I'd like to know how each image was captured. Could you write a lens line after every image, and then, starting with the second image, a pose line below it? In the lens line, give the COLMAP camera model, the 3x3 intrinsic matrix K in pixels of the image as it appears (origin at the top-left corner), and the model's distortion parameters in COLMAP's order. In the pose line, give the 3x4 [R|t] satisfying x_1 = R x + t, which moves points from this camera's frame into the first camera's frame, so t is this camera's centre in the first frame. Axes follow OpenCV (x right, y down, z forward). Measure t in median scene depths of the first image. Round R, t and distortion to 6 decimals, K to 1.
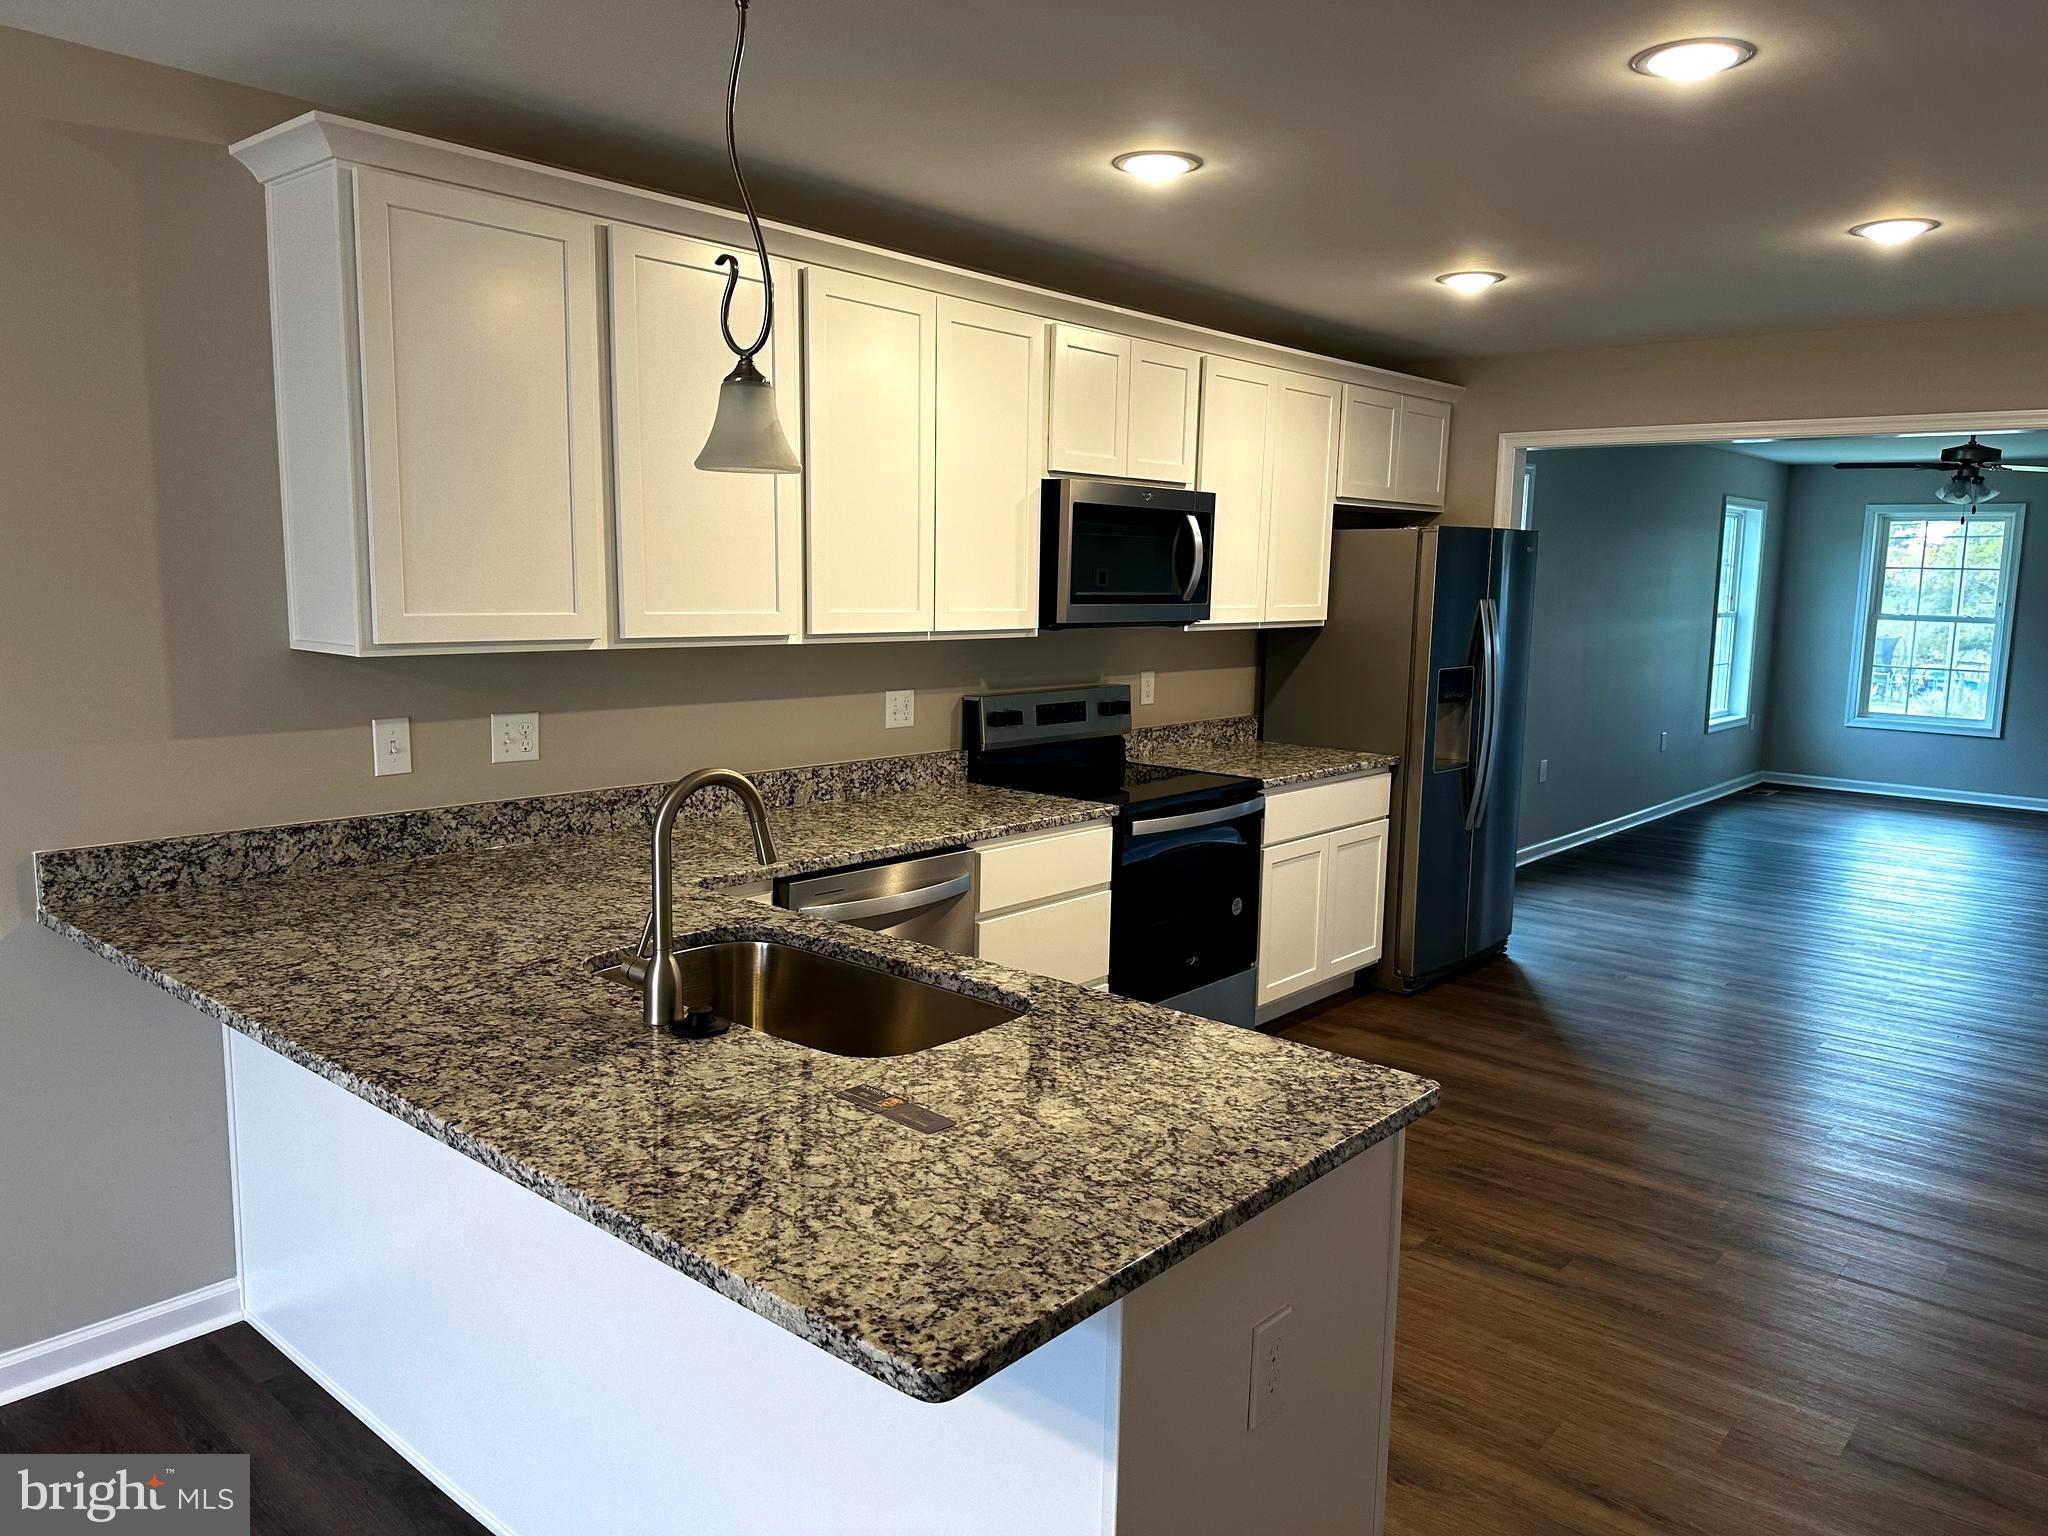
lens RADIAL K [[1426.1, 0, 1013.3], [0, 1426.1, 773.2], [0, 0, 1]] dist [0.079394, -0.105472]
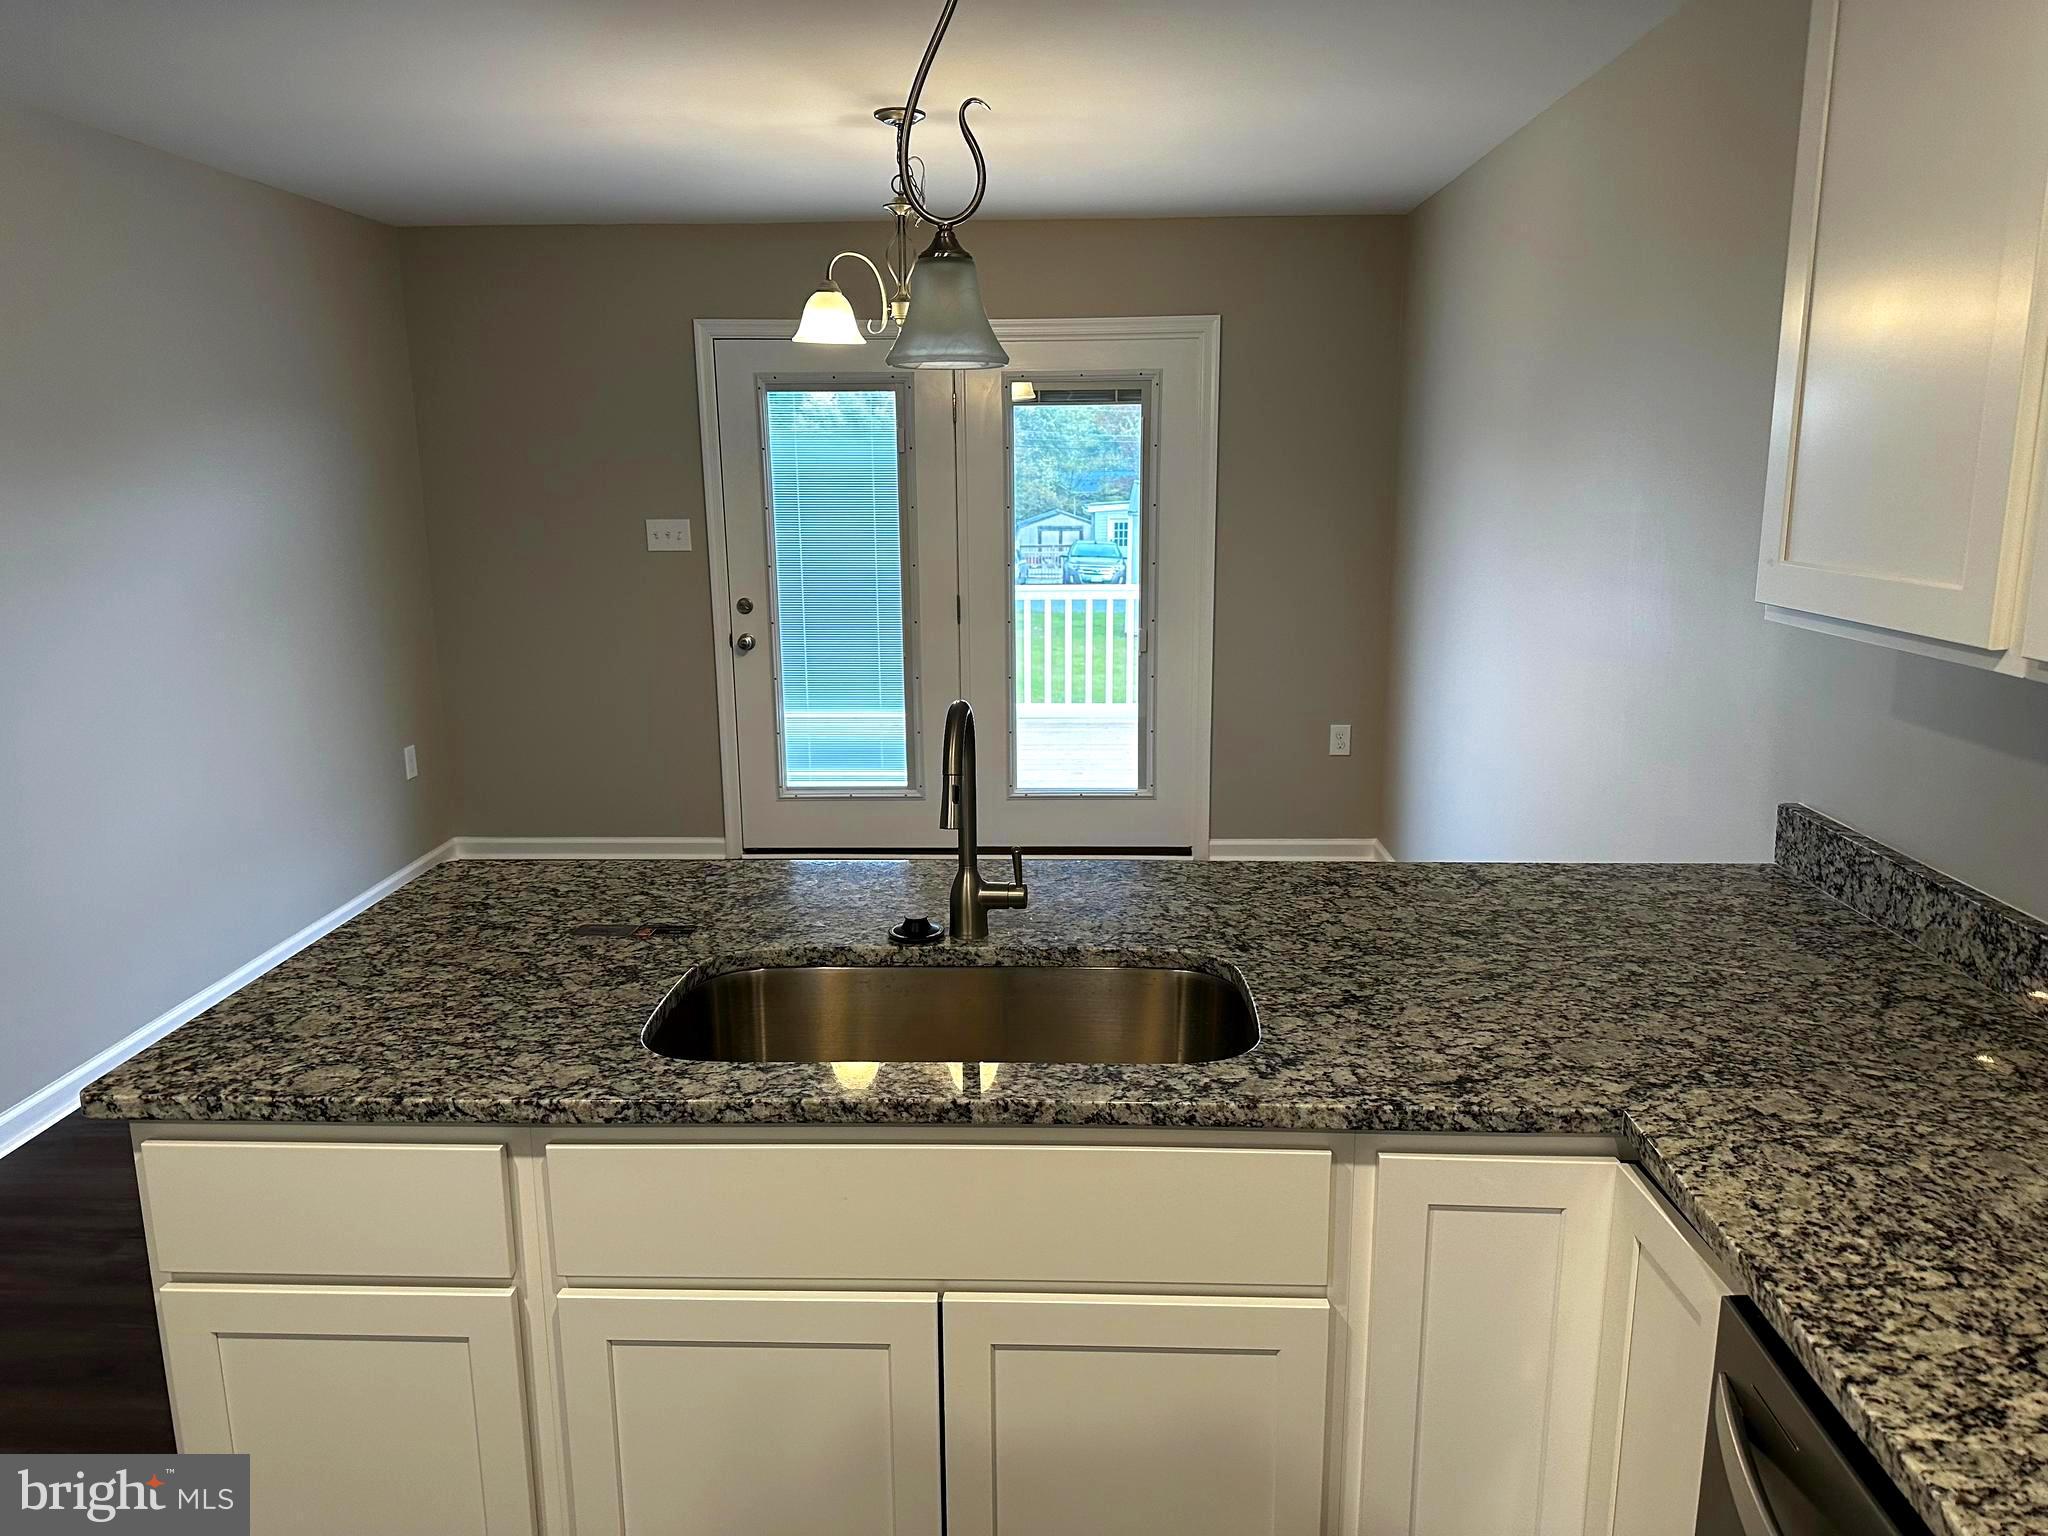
lens RADIAL K [[1426.1, 0, 1038.3], [0, 1426.1, 787.4], [0, 0, 1]] dist [0.079394, -0.105472]
pose [[-0.767630, 0.127915, -0.627998, 0.215234], [-0.098233, 0.944818, 0.312521, -0.157062], [0.633320, 0.301590, -0.712705, 1.098044]]
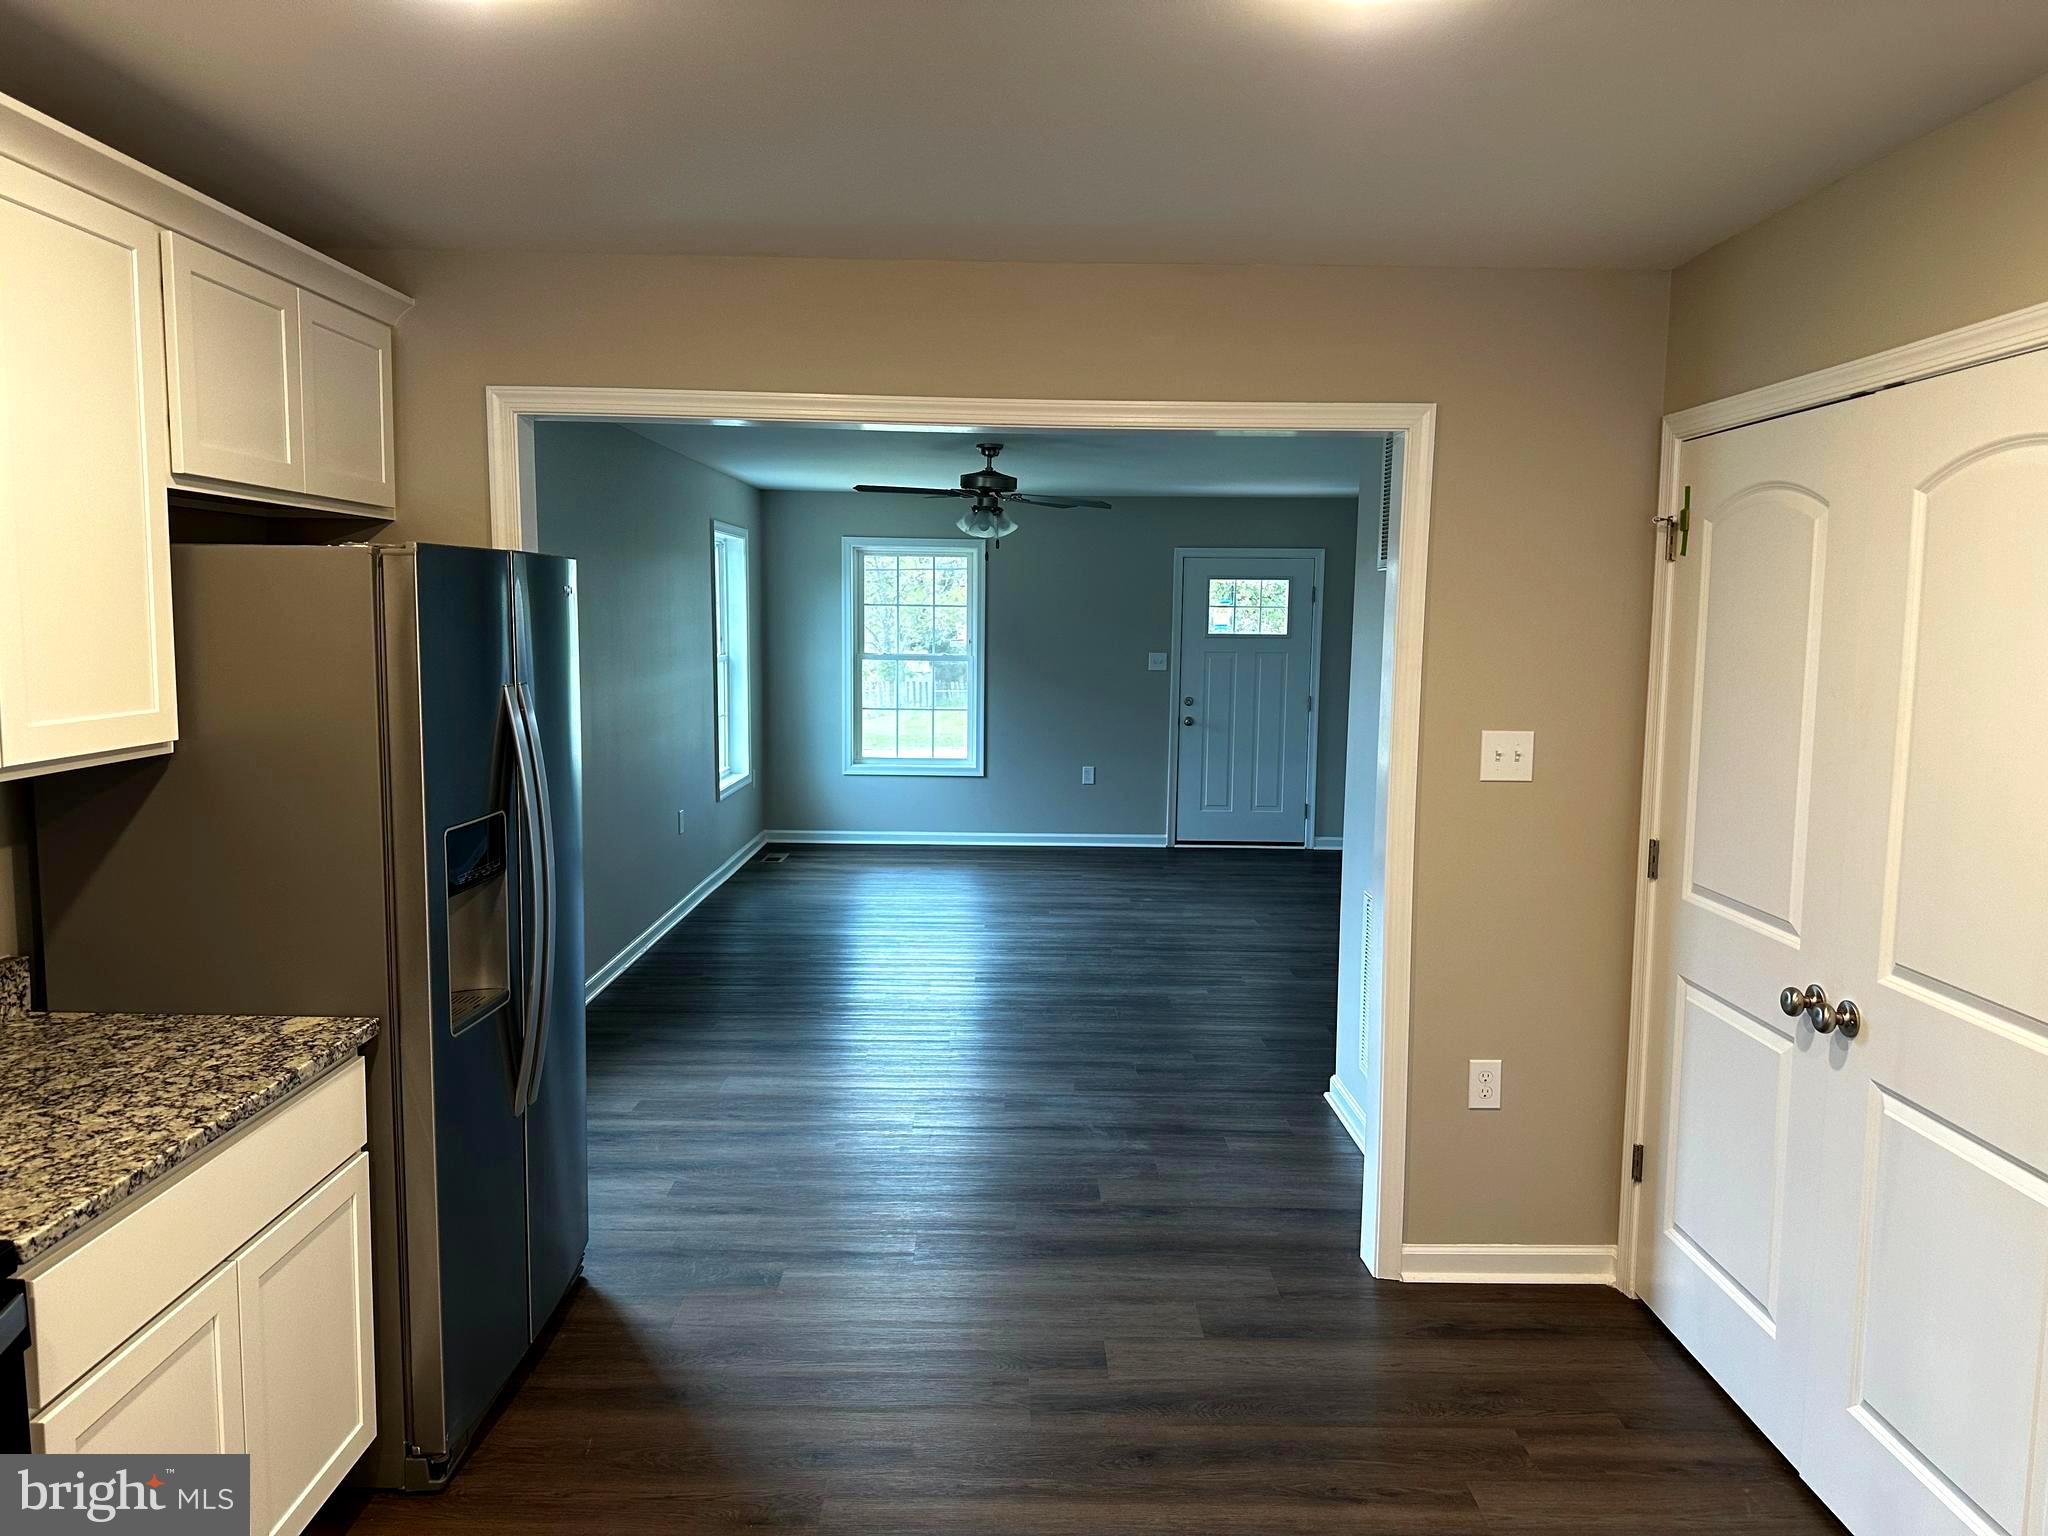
lens RADIAL K [[1426.1, 0, 1027.6], [0, 1426.1, 768.1], [0, 0, 1]] dist [0.079394, -0.105472]
pose [[0.745204, -0.080940, 0.661906, 0.191043], [0.095355, 0.995340, 0.014358, -0.130141], [-0.659983, 0.052417, 0.749450, 0.791110]]
